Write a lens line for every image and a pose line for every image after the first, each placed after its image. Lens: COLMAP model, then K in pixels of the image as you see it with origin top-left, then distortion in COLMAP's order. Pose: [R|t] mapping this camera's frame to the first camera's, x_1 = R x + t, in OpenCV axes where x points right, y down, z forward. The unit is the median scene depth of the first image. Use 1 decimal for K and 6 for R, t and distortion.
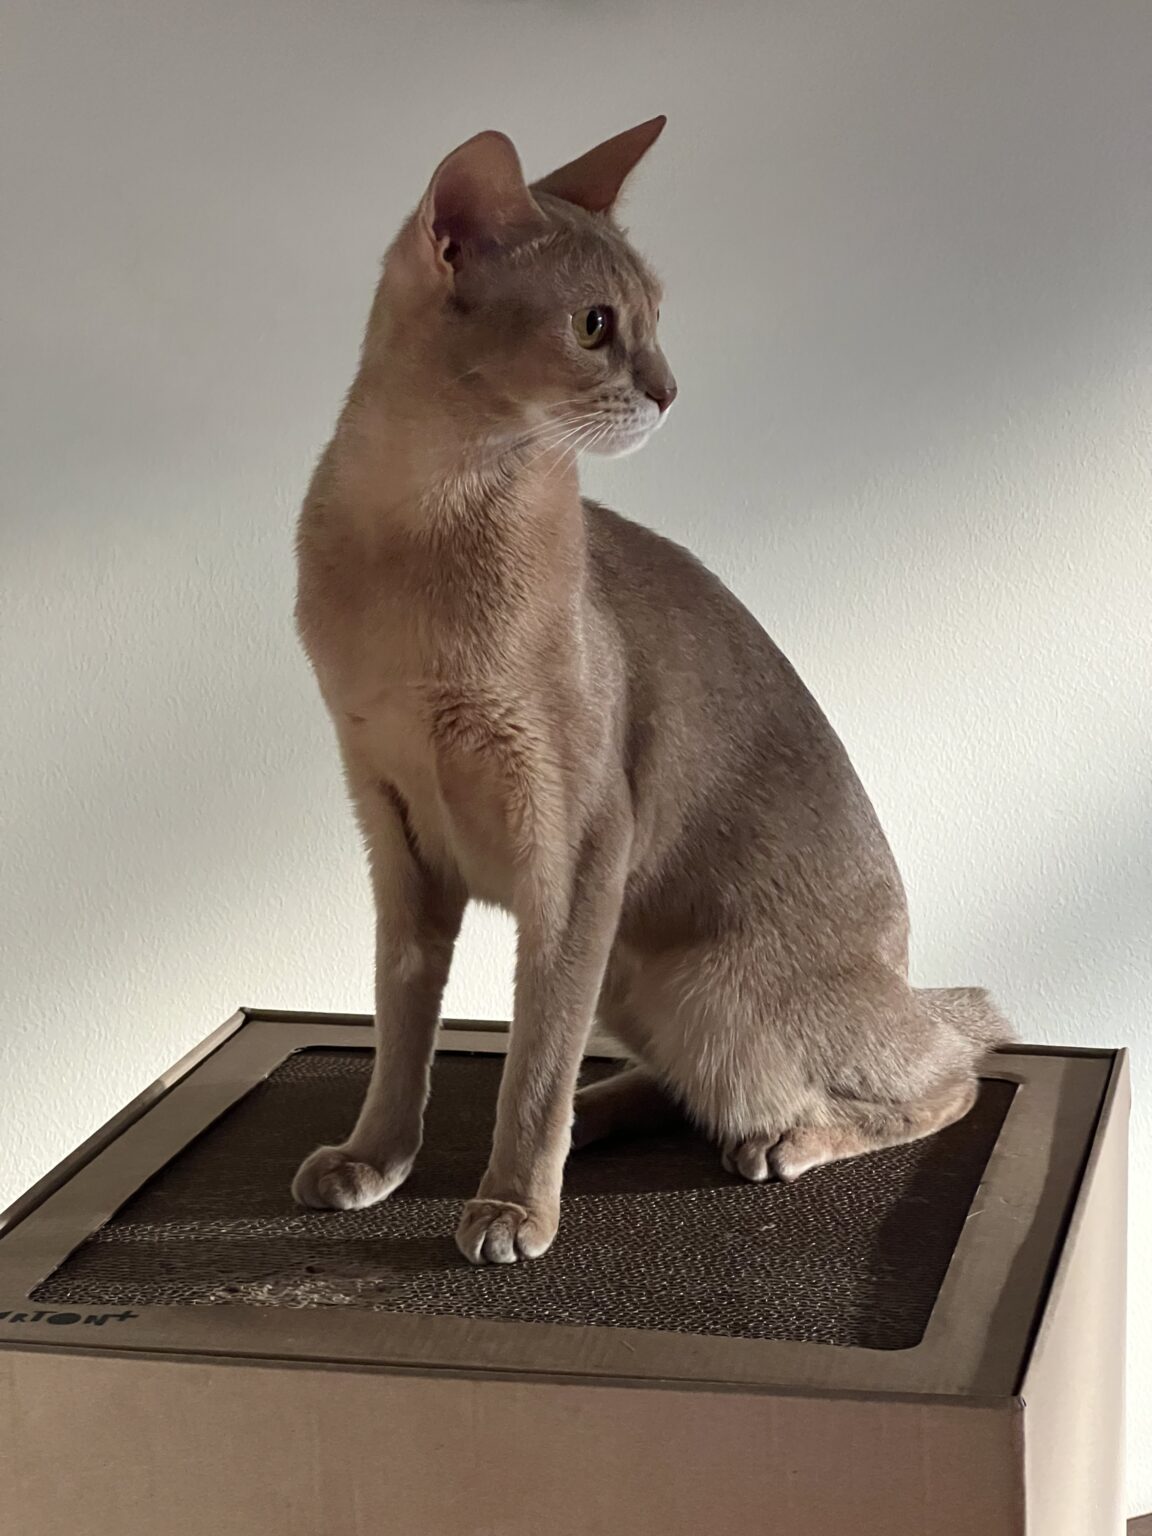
lens RADIAL K [[3447.9, 0, 576.3], [0, 3447.9, 769.5], [0, 0, 1]] dist [0.229009, 0.000000]
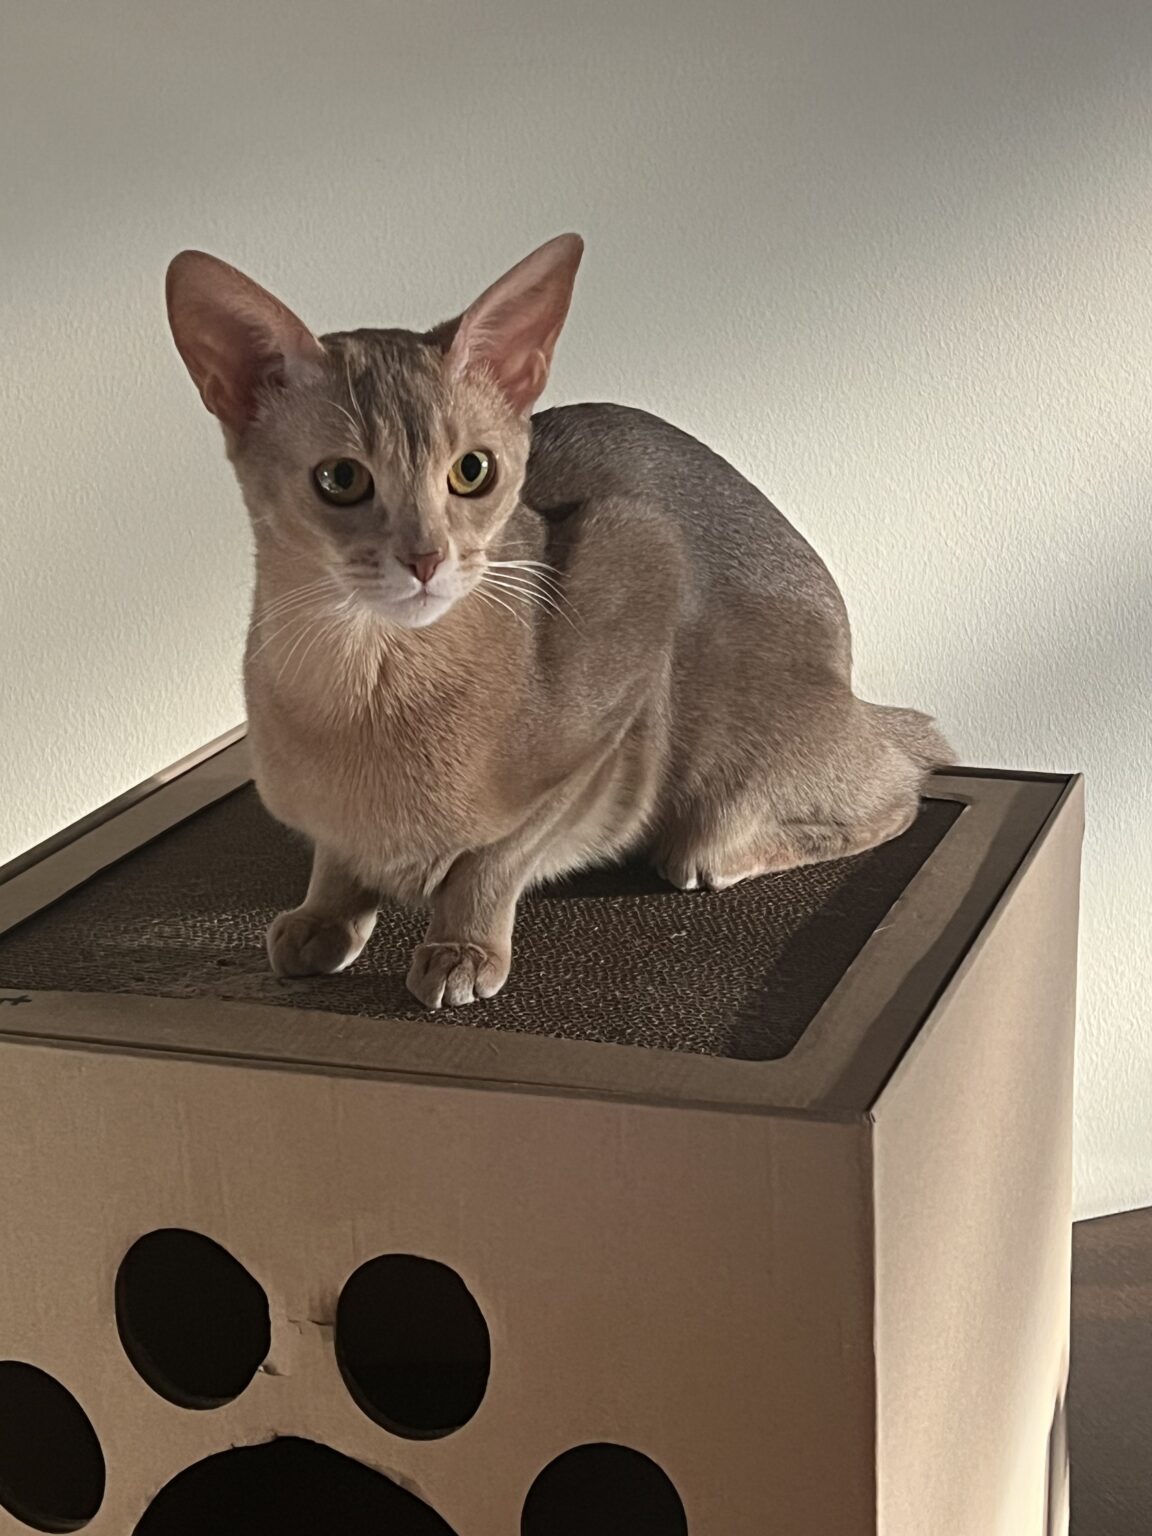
lens RADIAL K [[2776.8, 0, 576.2], [0, 2776.8, 766.4], [0, 0, 1]] dist [0.214749, 0.000000]
pose [[0.995377, 0.027055, -0.092159, 0.080404], [-0.020348, 0.997127, 0.072959, 0.019728], [0.093868, -0.070746, 0.993068, 0.157861]]
